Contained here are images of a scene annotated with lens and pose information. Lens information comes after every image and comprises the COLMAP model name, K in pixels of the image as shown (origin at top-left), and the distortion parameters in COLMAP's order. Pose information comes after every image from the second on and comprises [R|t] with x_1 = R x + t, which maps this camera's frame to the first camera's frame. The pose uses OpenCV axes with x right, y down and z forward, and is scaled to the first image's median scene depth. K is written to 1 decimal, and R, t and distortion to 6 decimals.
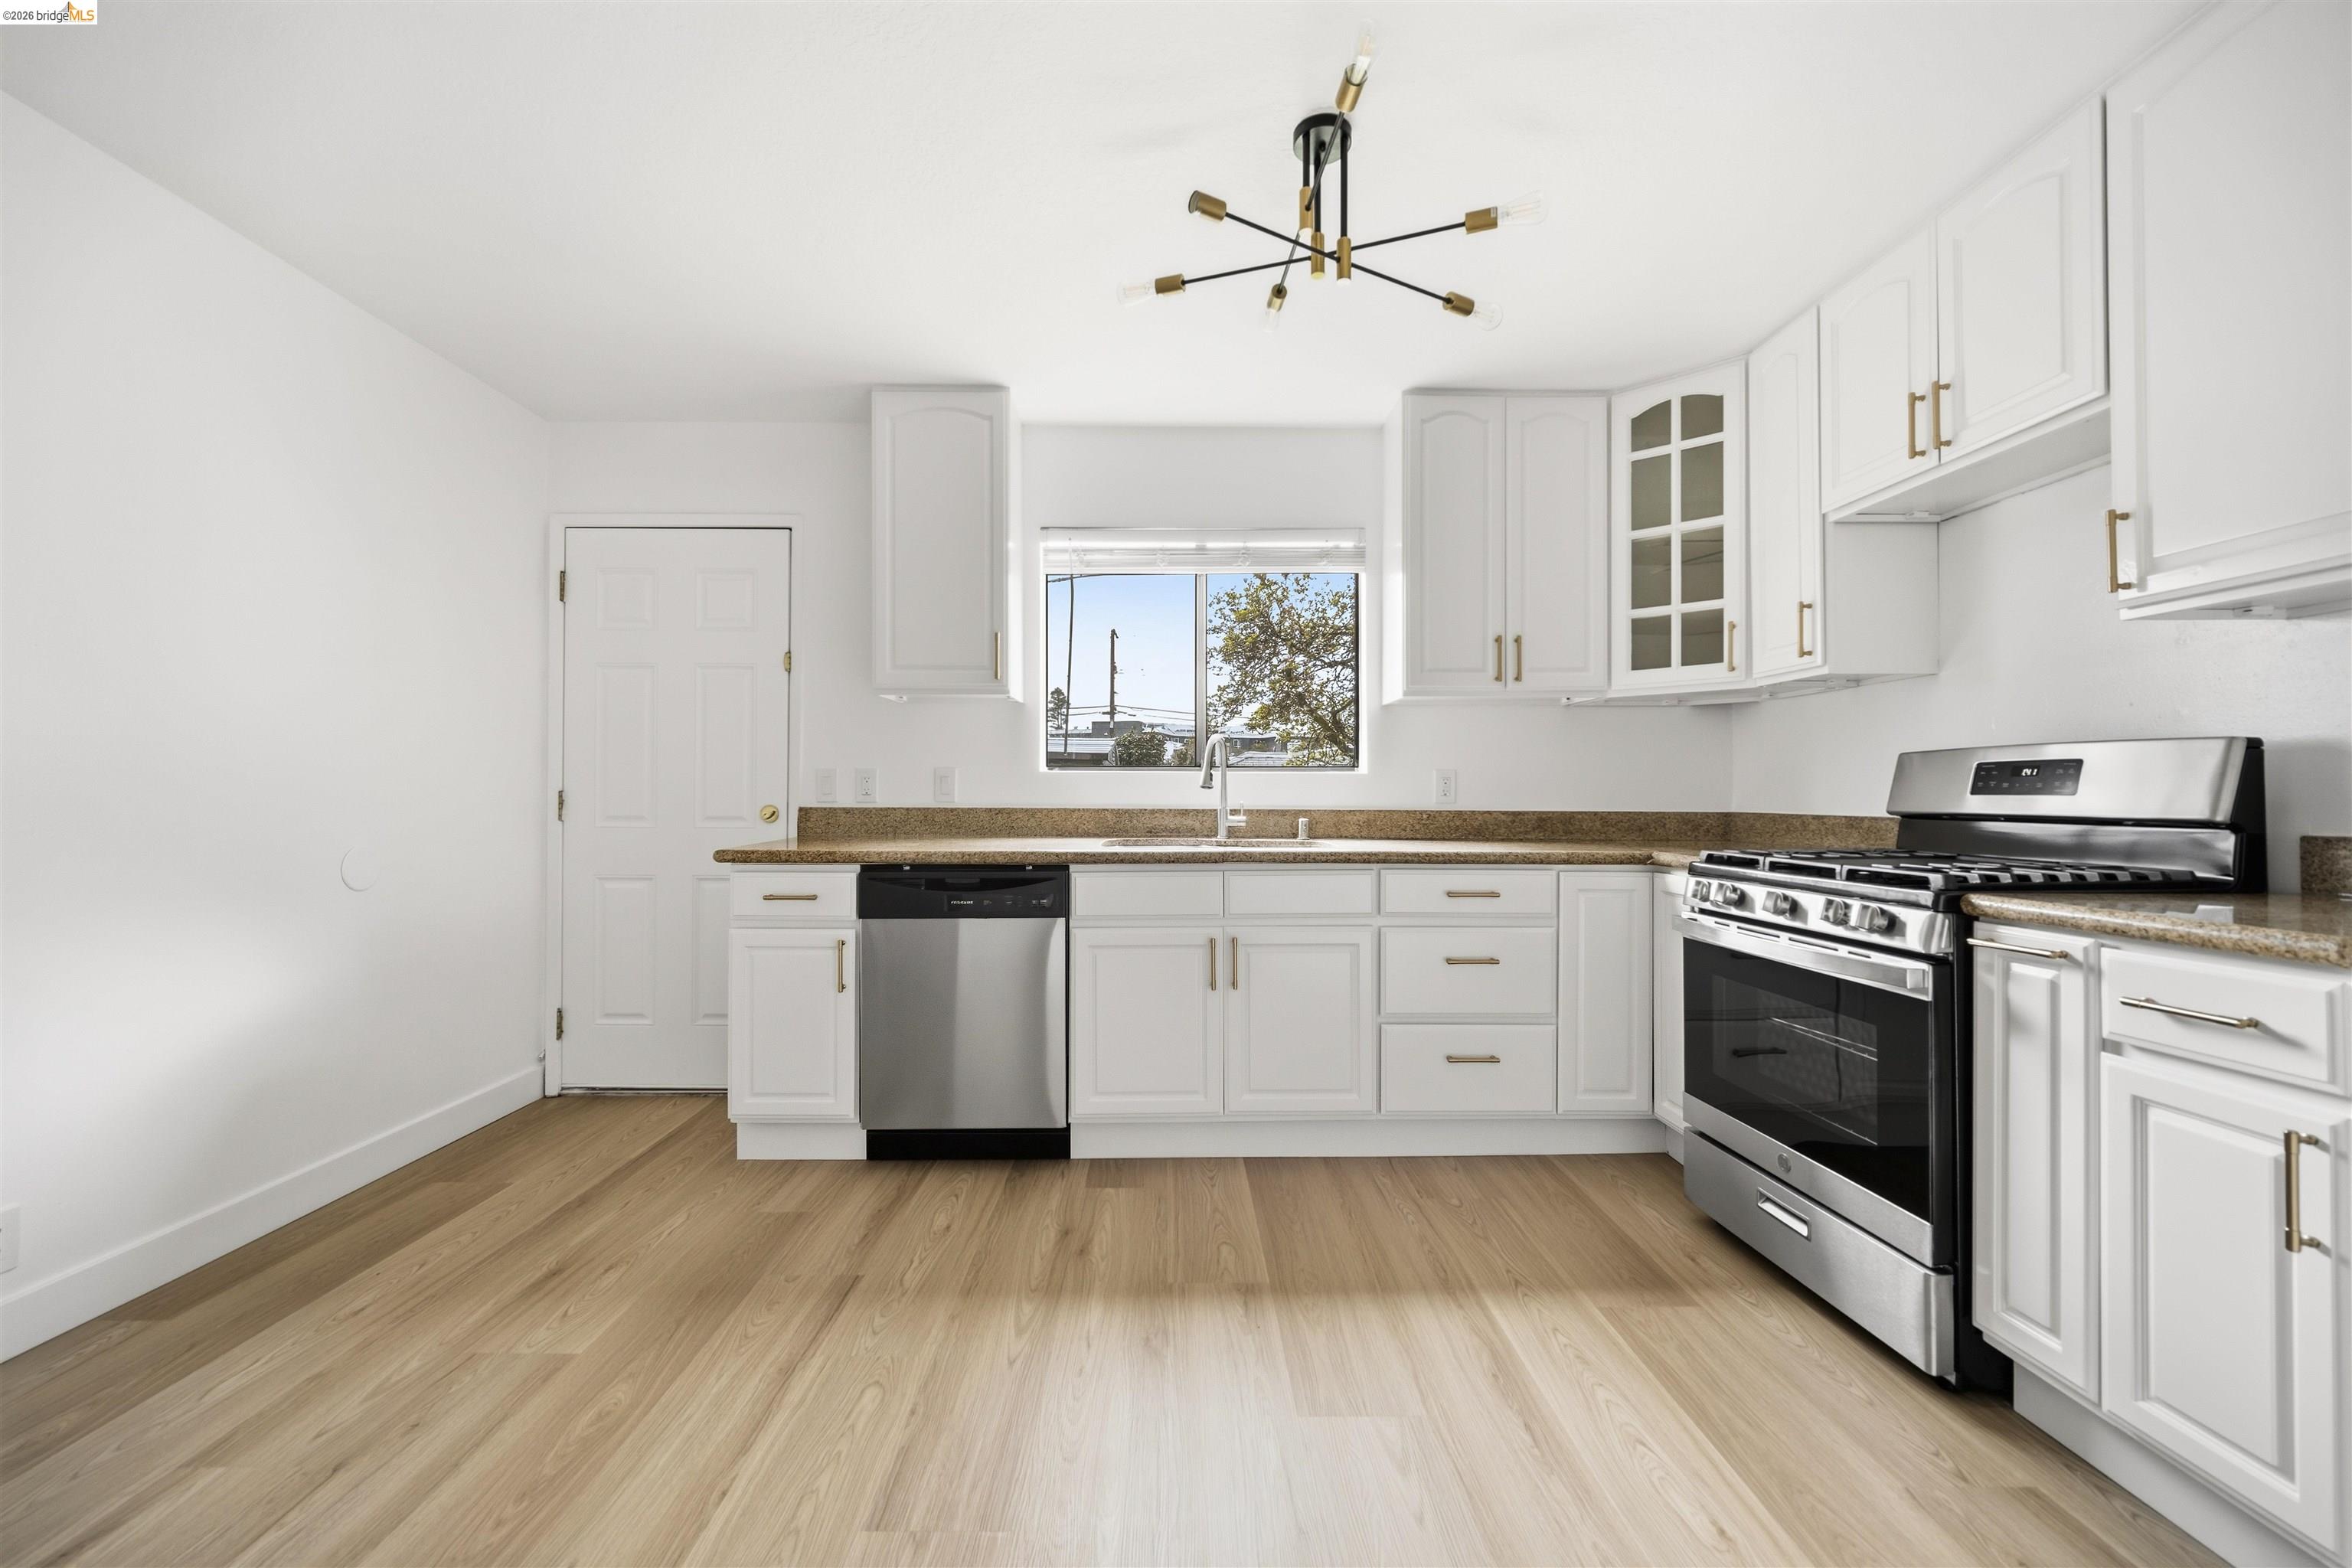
lens RADIAL K [[927.2, 0, 1170.2], [0, 927.2, 756.3], [0, 0, 1]] dist [0.000009, 0.000121]
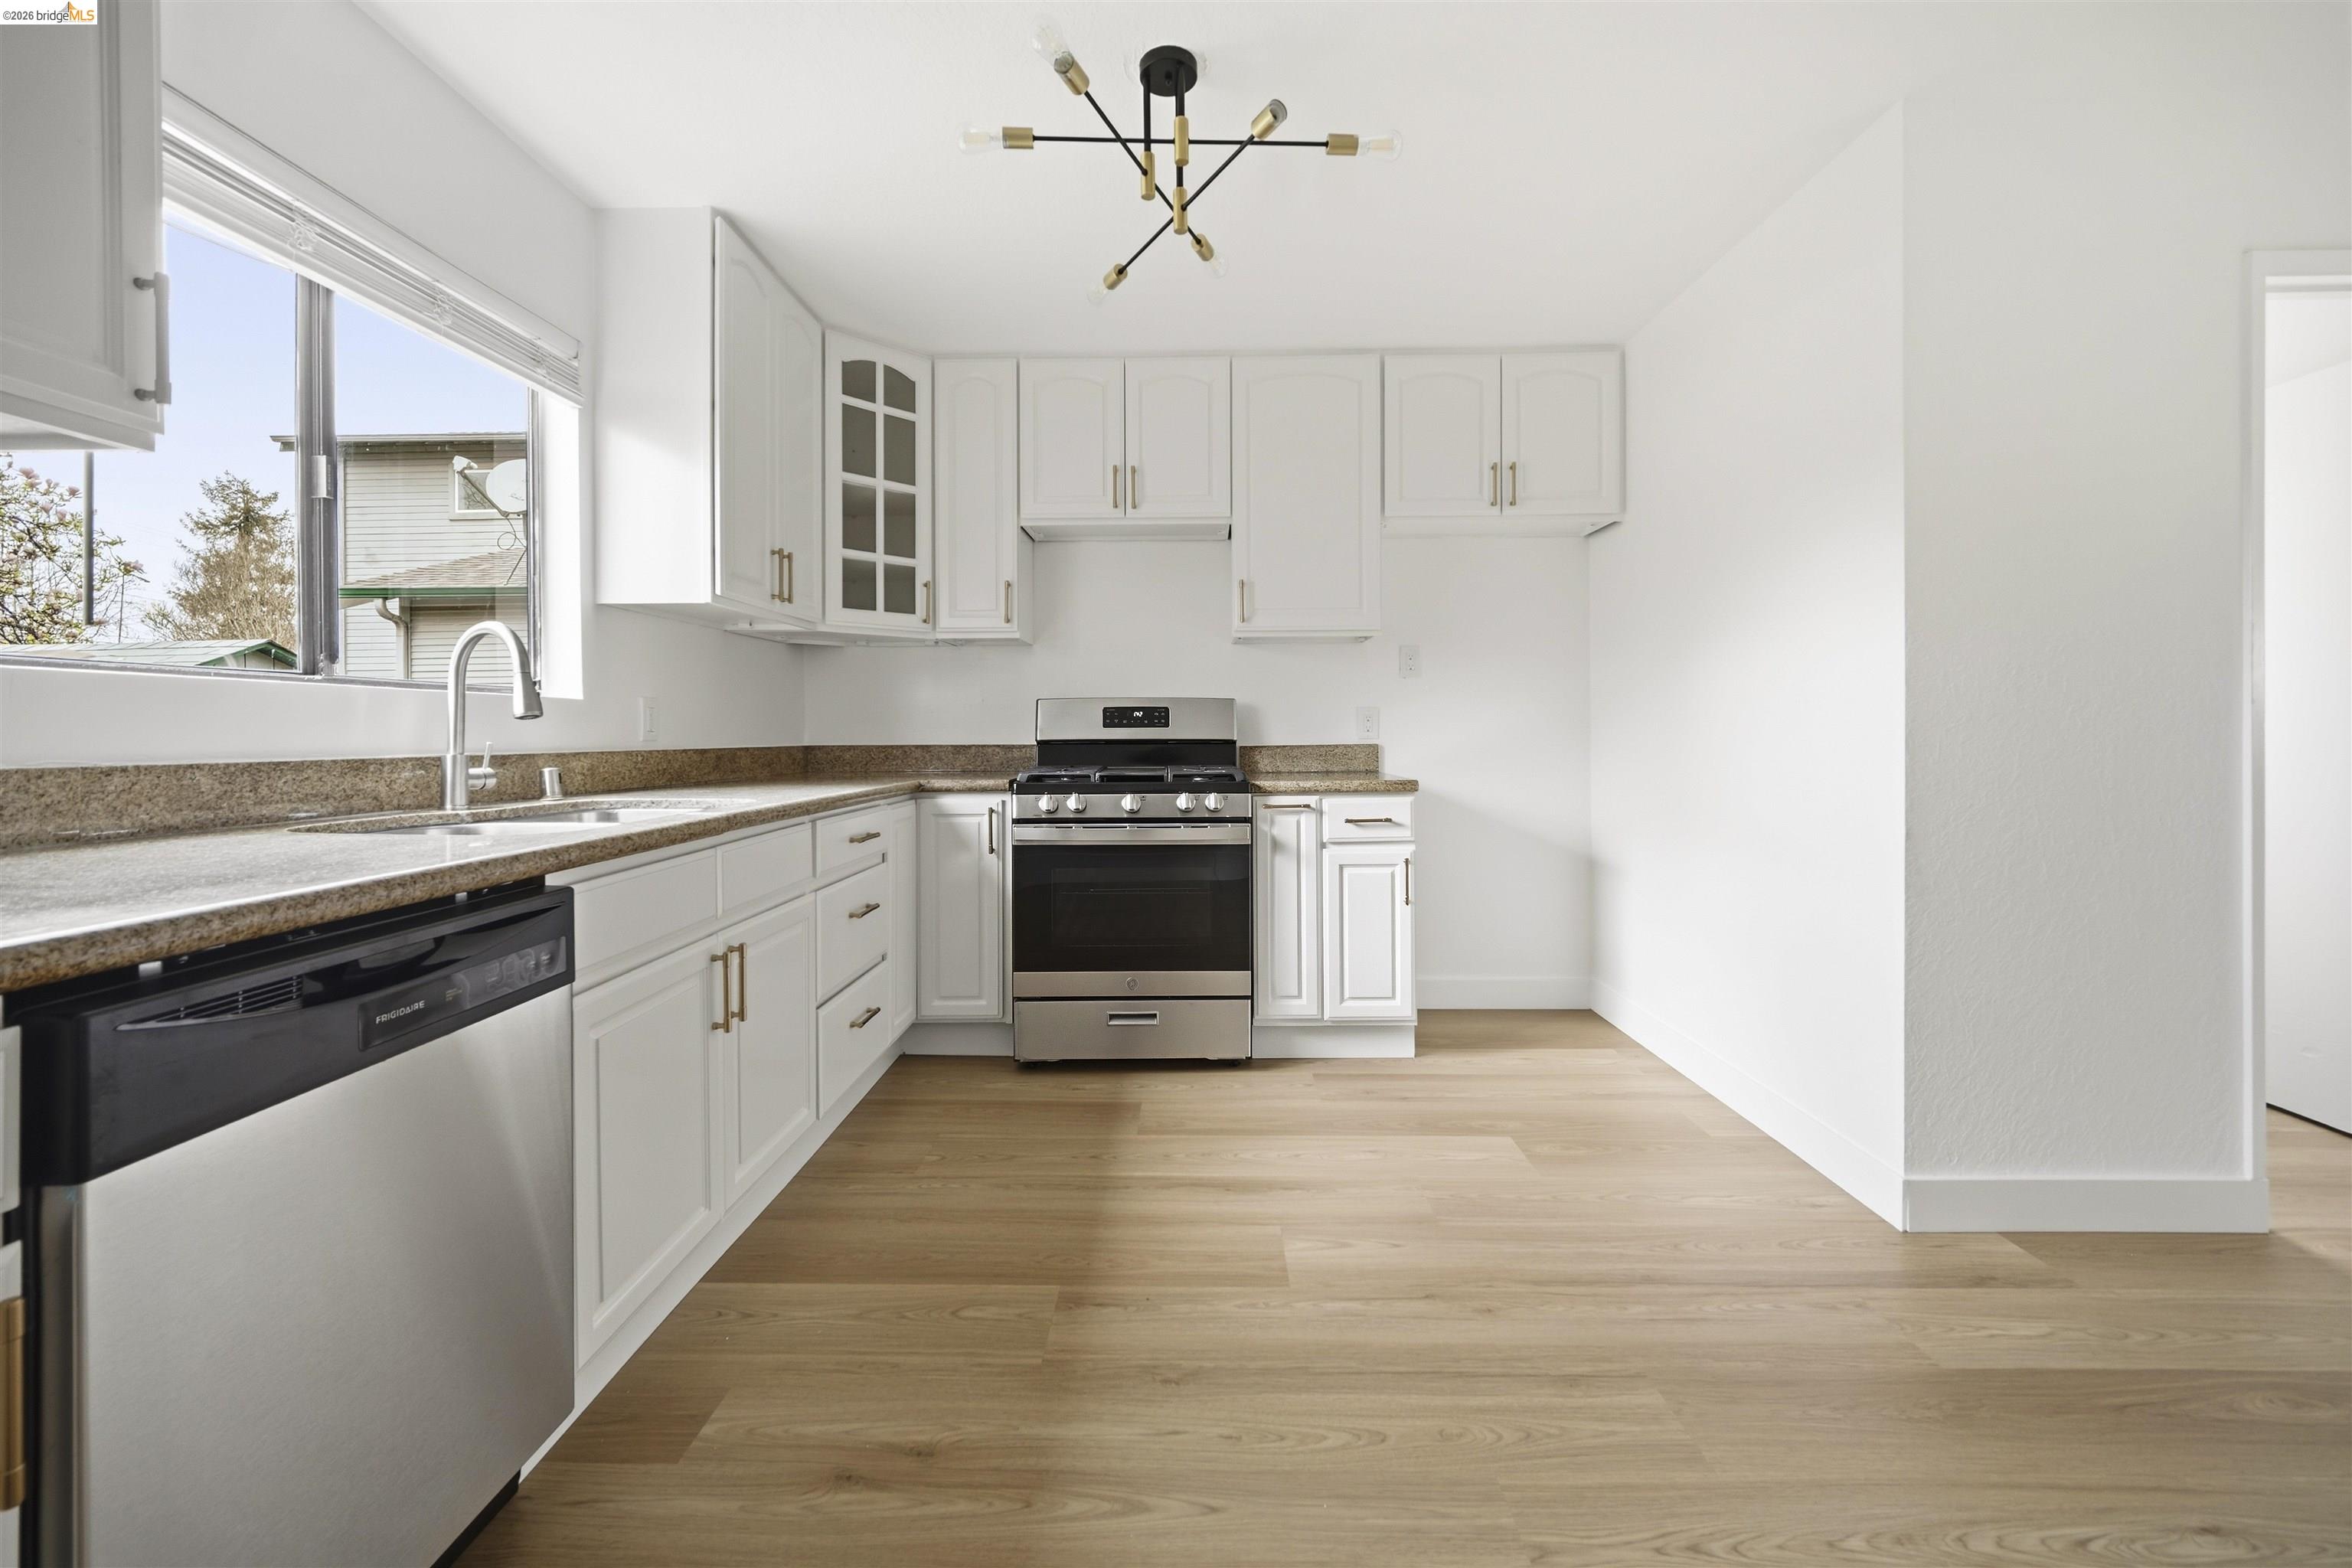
lens RADIAL K [[950.3, 0, 1176.8], [0, 950.3, 706.0], [0, 0, 1]] dist [0.000869, 0.000049]
pose [[0.030128, 0.024077, 0.999256, -0.686312], [-0.034818, 0.999128, -0.023024, 0.034568], [-0.998939, -0.034098, 0.030940, 0.760534]]
